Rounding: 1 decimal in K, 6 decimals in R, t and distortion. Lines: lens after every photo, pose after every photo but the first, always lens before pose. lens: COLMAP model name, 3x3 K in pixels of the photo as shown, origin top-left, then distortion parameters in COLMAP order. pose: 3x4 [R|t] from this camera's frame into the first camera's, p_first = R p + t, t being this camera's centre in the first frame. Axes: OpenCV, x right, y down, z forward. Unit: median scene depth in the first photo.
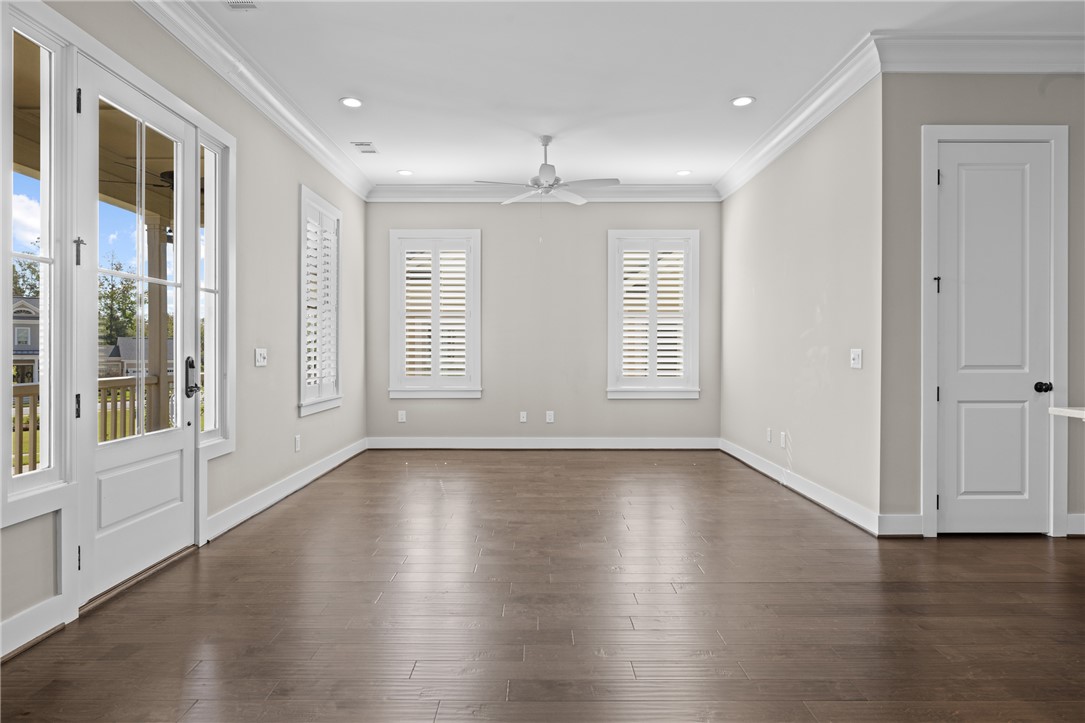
lens RADIAL K [[607.9, 0, 542.7], [0, 607.9, 354.2], [0, 0, 1]] dist [0.001112, 0.002317]
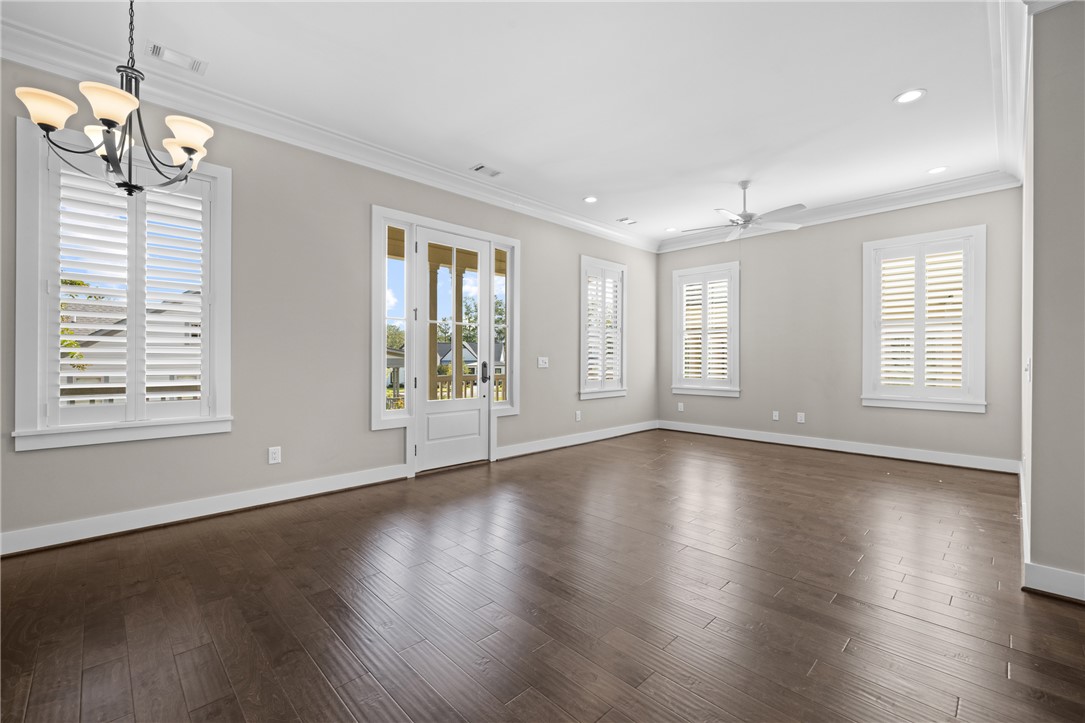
lens RADIAL K [[463.0, 0, 537.1], [0, 463.0, 360.0], [0, 0, 1]] dist [0.002828, 0.001115]
pose [[0.691098, 0.004821, -0.722745, 0.563087], [-0.006815, 0.999977, 0.000154, -0.001944], [0.722729, 0.004819, 0.691115, 0.099805]]
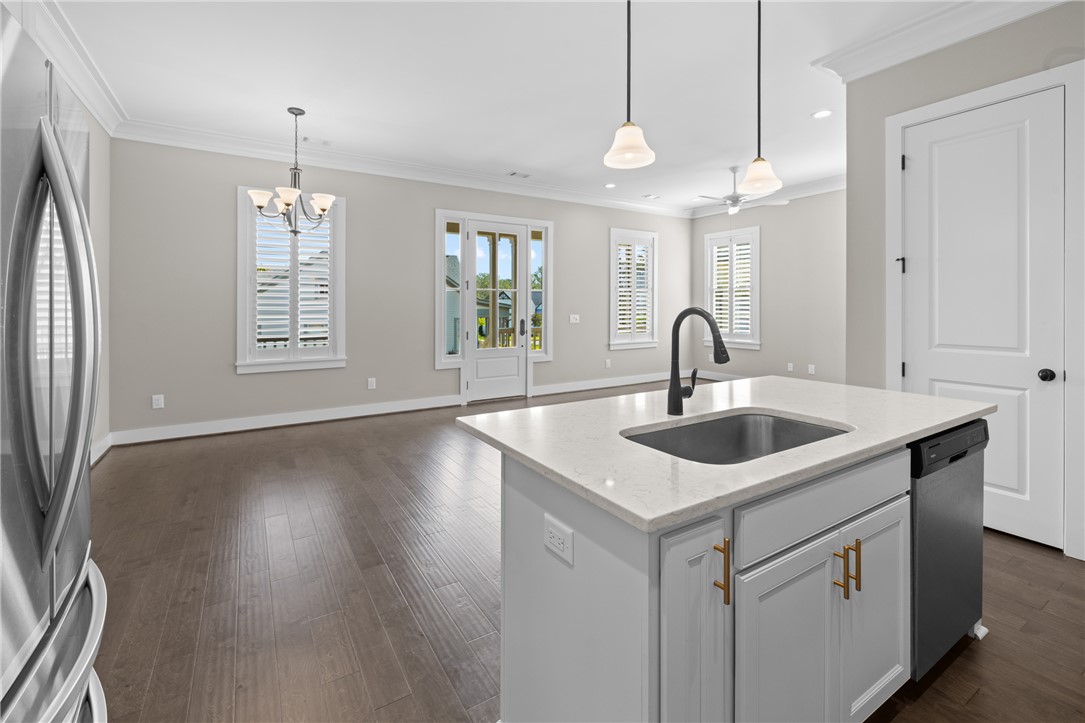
lens RADIAL K [[463.0, 0, 528.7], [0, 463.0, 307.6], [0, 0, 1]] dist [0.002828, 0.001115]
pose [[0.520504, -0.000105, -0.853859, 0.990013], [-0.002894, 0.999994, -0.001887, -0.037072], [0.853854, 0.003453, 0.520500, 0.036156]]
